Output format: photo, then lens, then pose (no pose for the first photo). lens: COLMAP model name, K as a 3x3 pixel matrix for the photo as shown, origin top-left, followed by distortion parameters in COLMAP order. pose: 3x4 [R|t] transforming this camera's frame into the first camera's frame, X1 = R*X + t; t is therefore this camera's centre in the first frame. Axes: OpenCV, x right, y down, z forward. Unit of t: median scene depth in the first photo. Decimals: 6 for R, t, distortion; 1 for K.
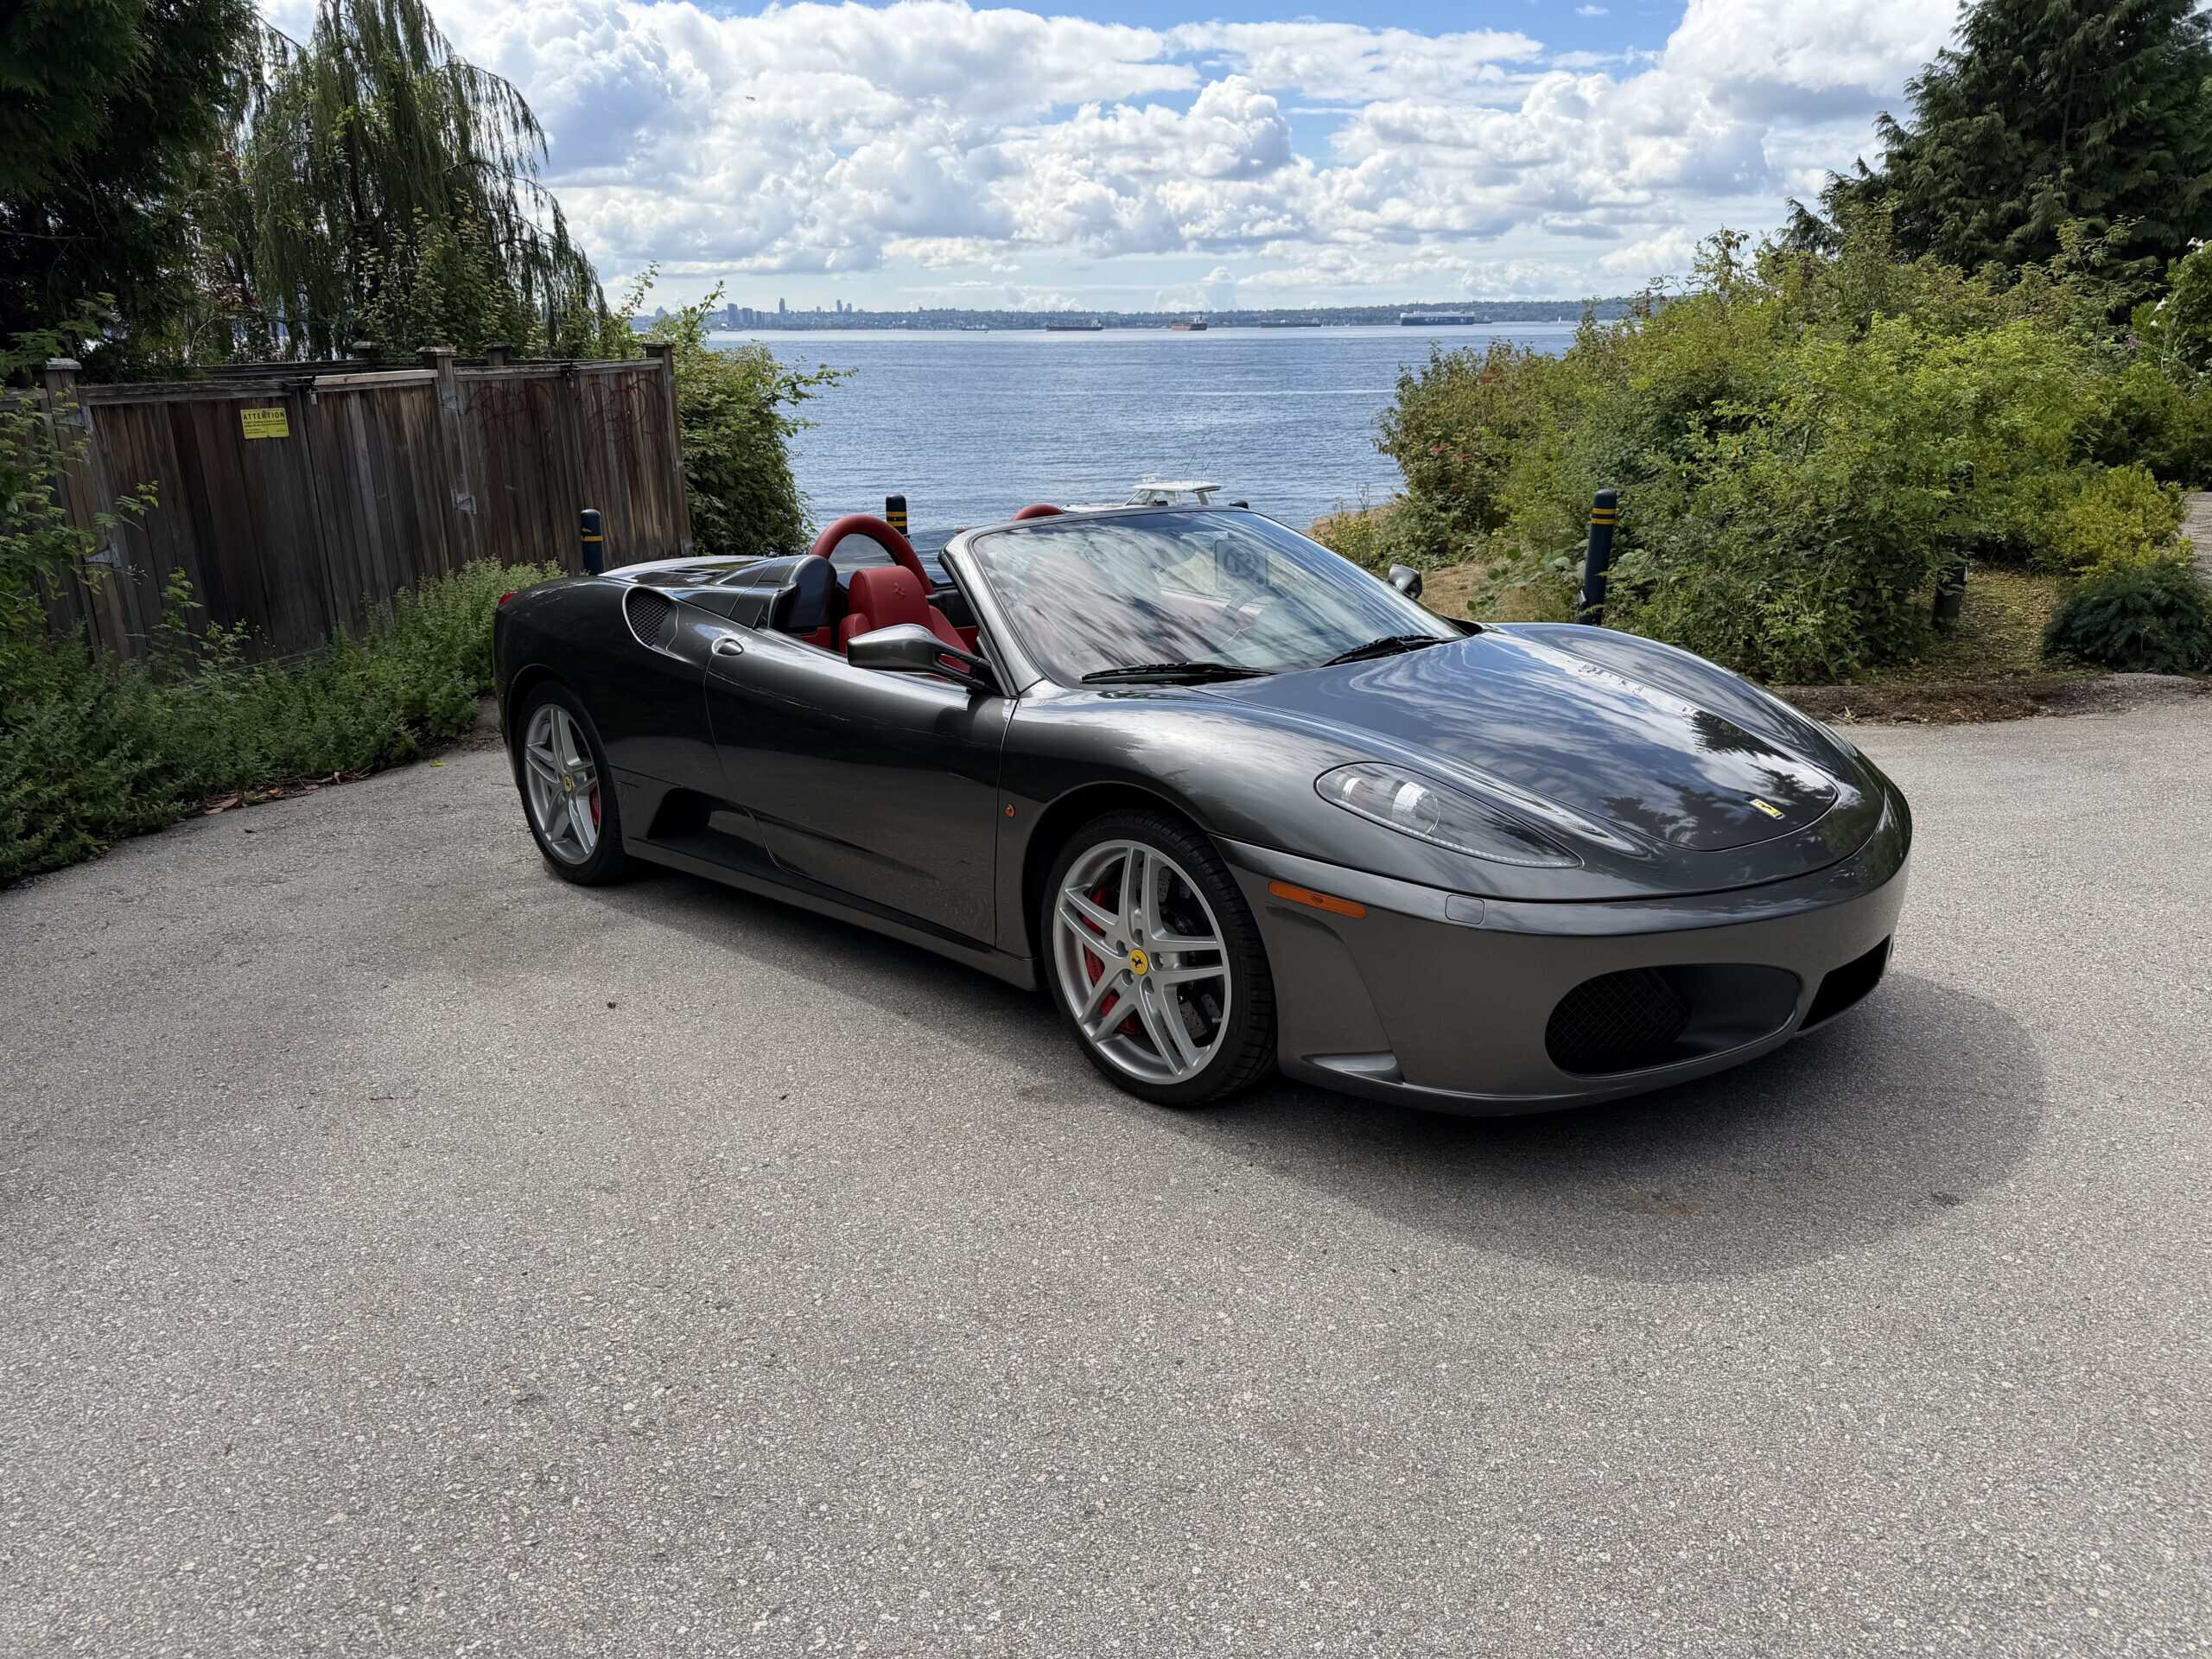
lens RADIAL K [[1554.6, 0, 1129.6], [0, 1554.6, 815.1], [0, 0, 1]] dist [0.018586, -0.027209]
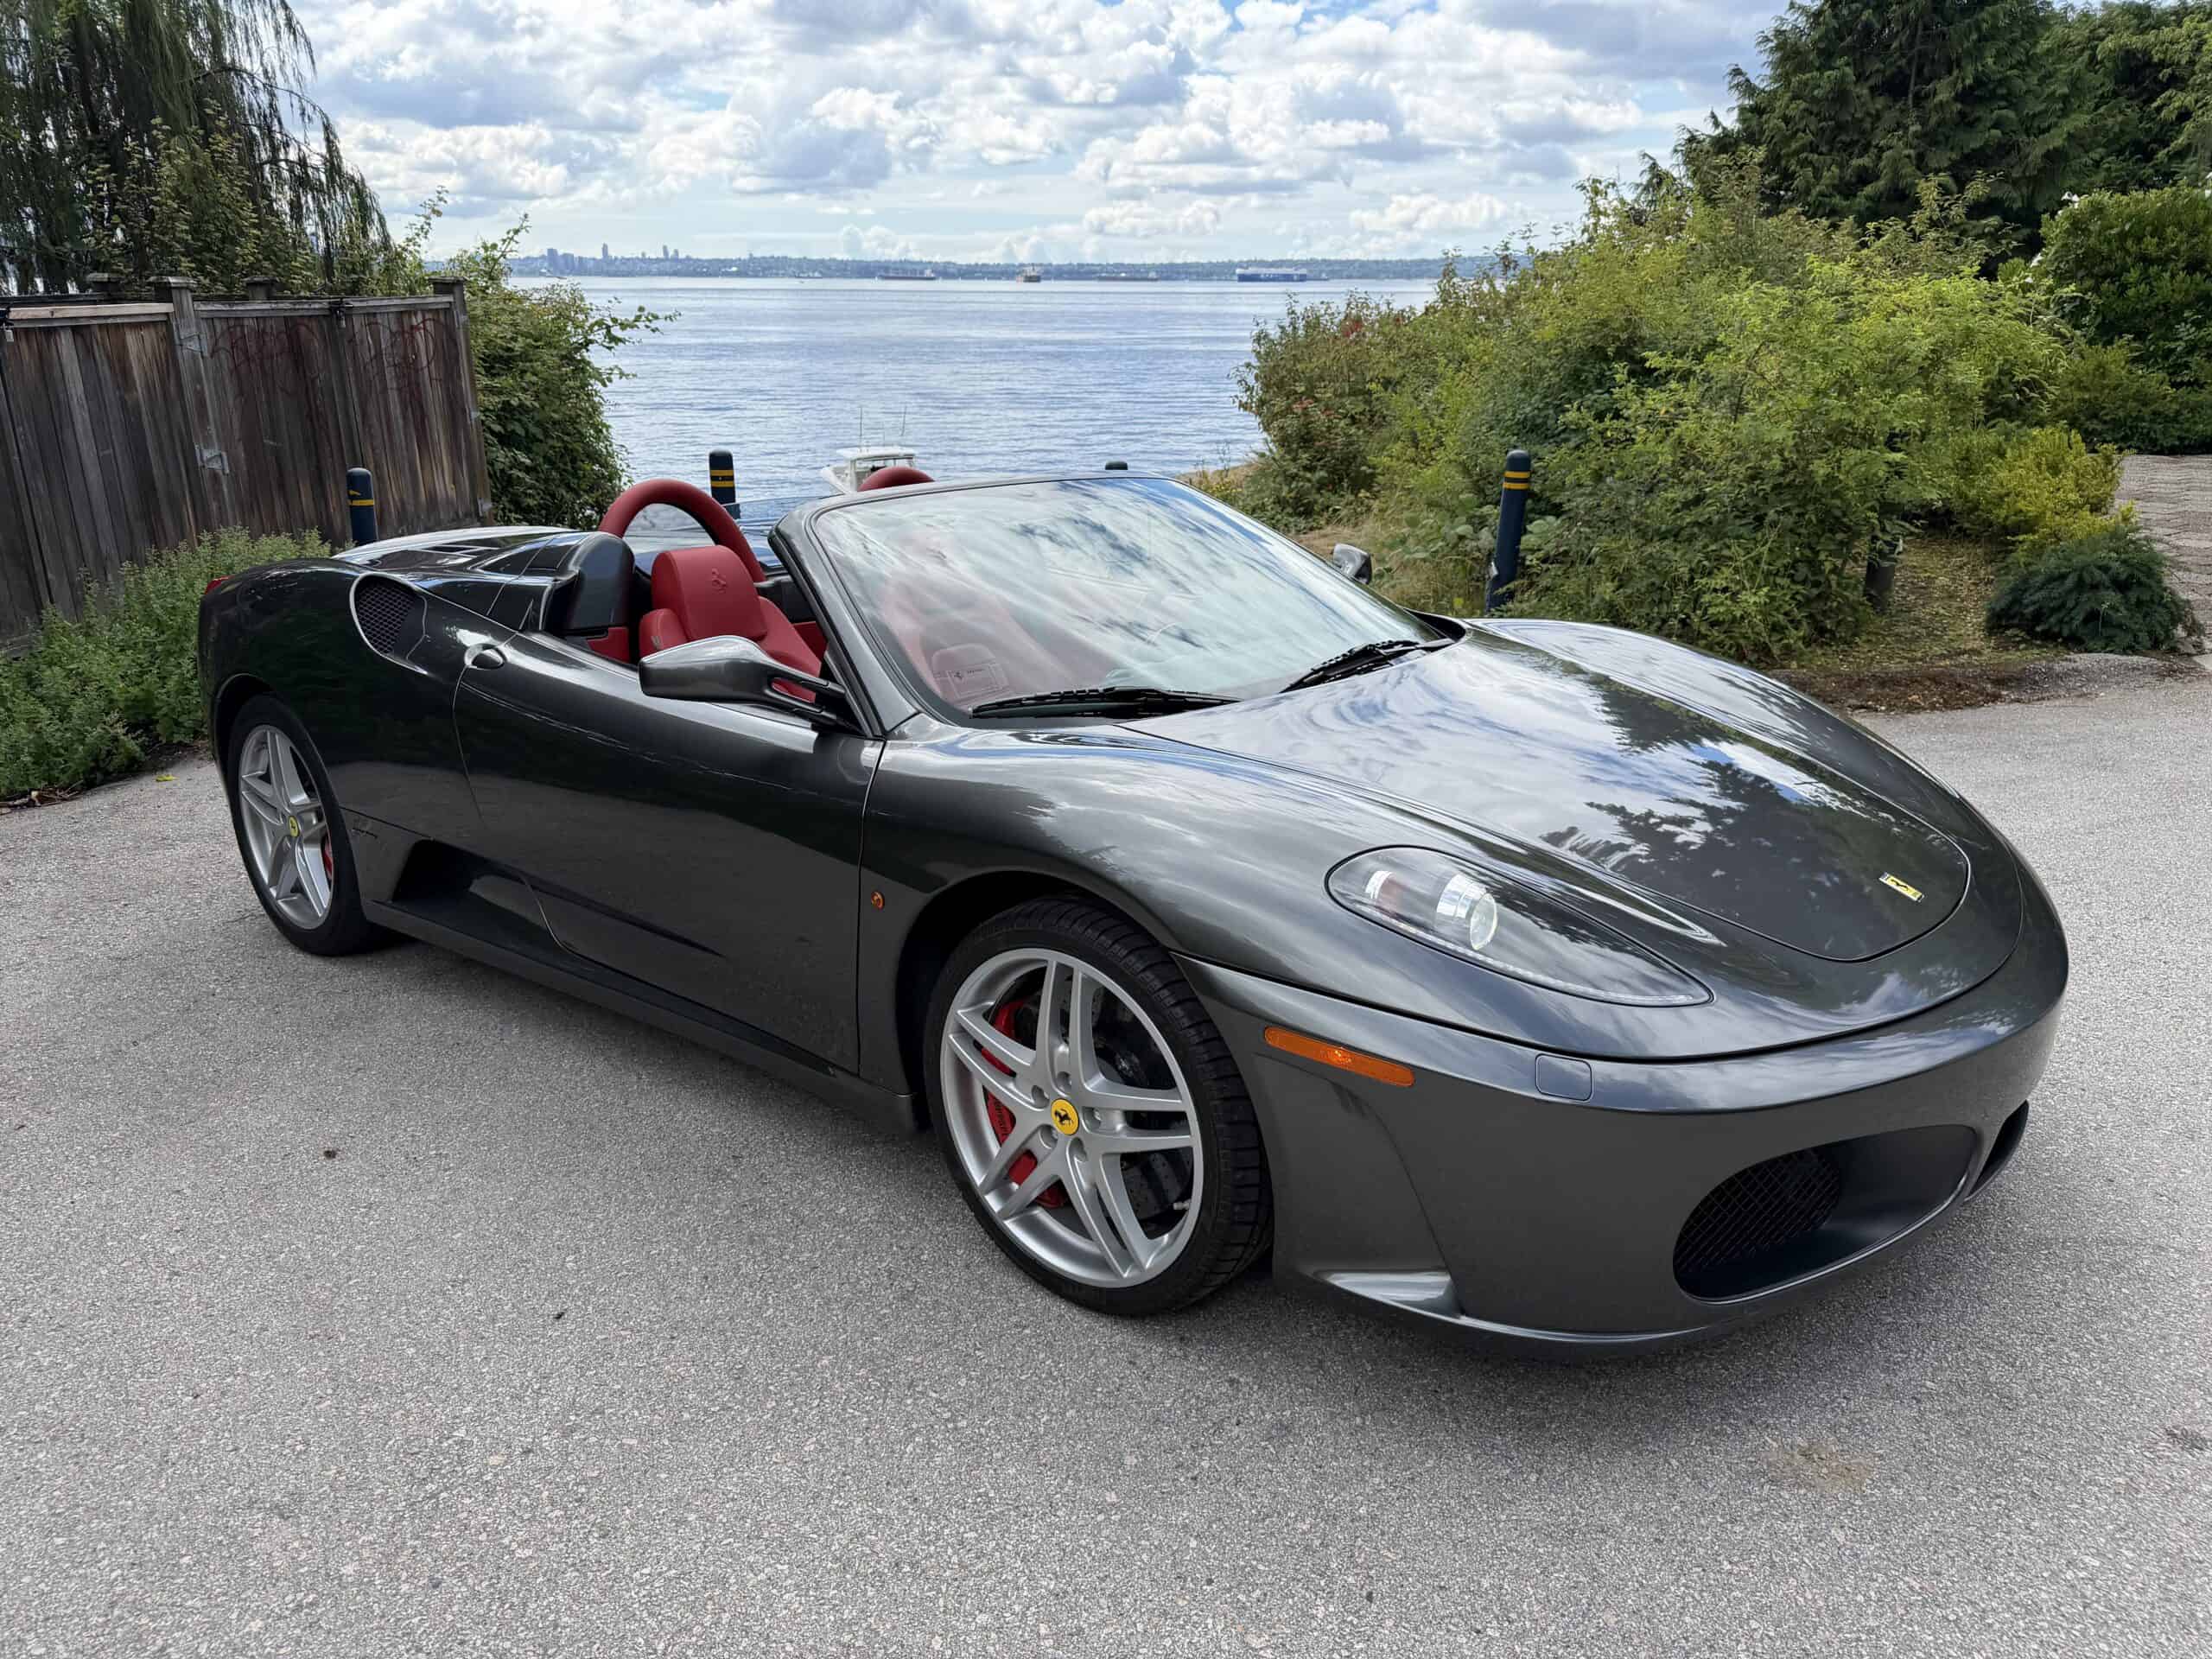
lens RADIAL K [[1554.6, 0, 1118.6], [0, 1554.6, 820.7], [0, 0, 1]] dist [0.018586, -0.027209]
pose [[0.995750, -0.017723, 0.090377, -0.011395], [0.014978, 0.999409, 0.030955, -0.023033], [-0.090872, -0.029469, 0.995426, 0.104042]]
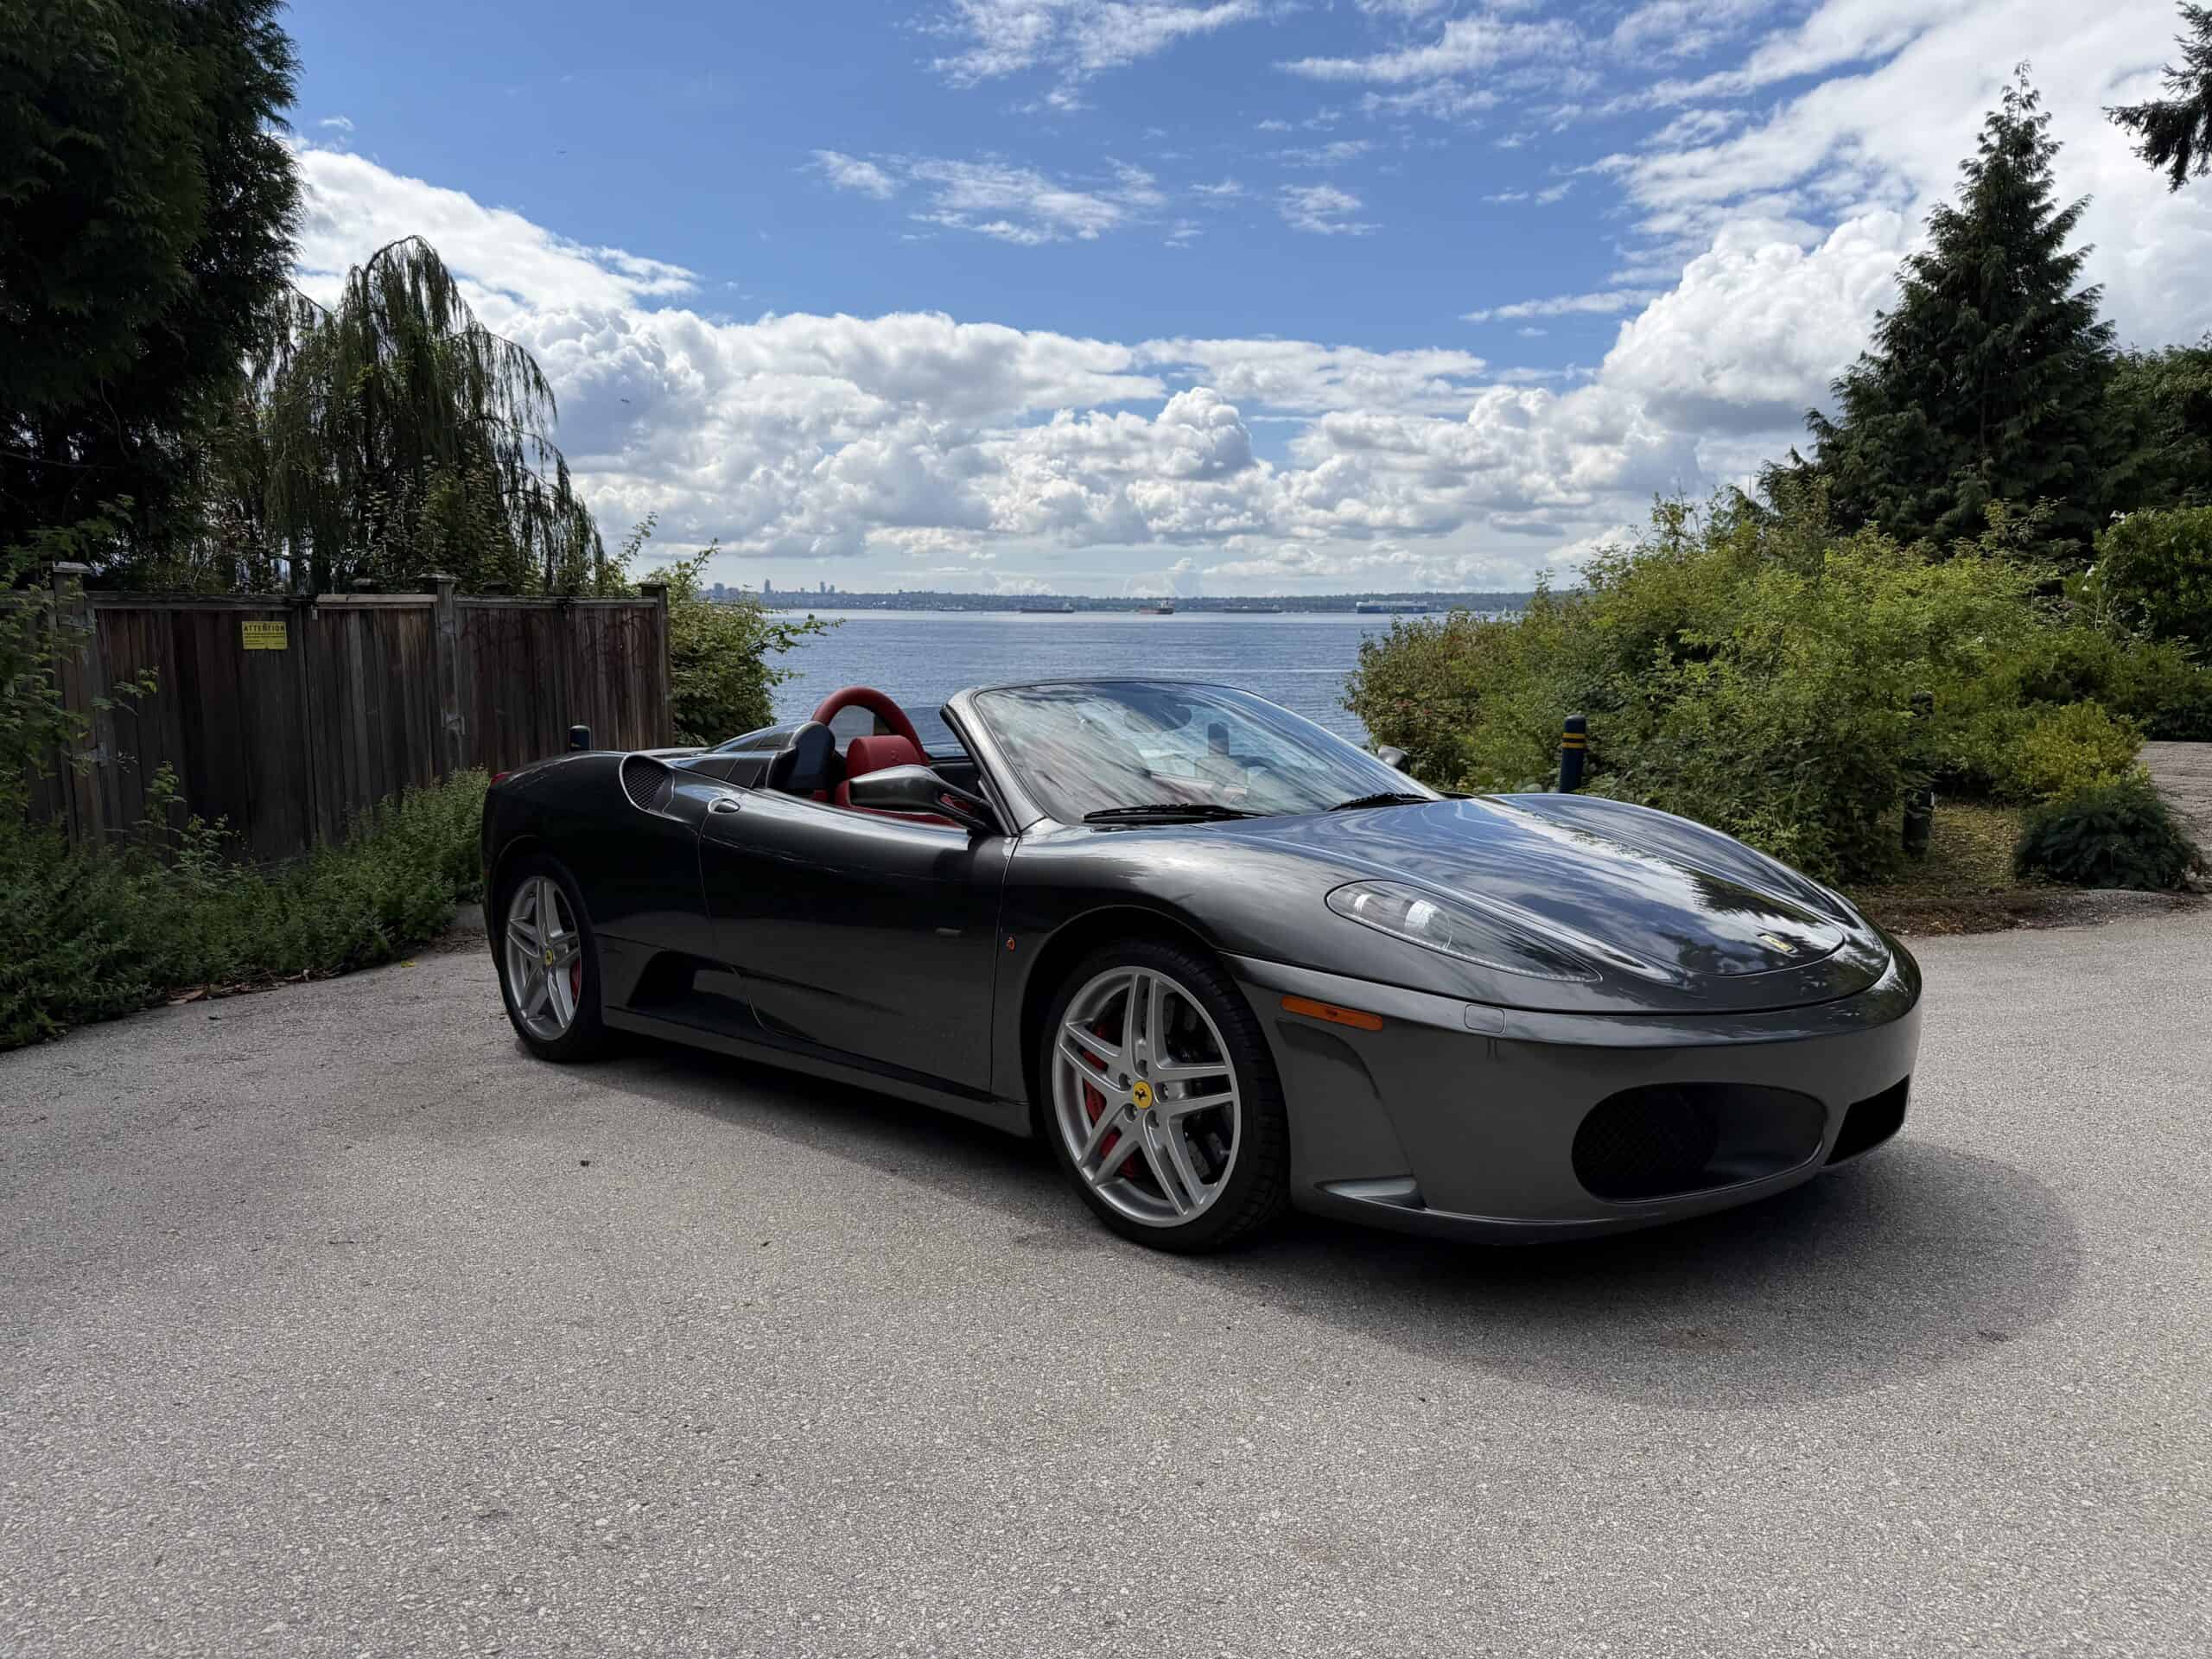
lens RADIAL K [[1554.6, 0, 1120.0], [0, 1554.6, 823.3], [0, 0, 1]] dist [0.018586, -0.027209]
pose [[0.999818, 0.011646, 0.015139, -0.008964], [-0.008968, 0.986038, -0.166277, 0.031894], [-0.016864, 0.166111, 0.985963, 0.005822]]
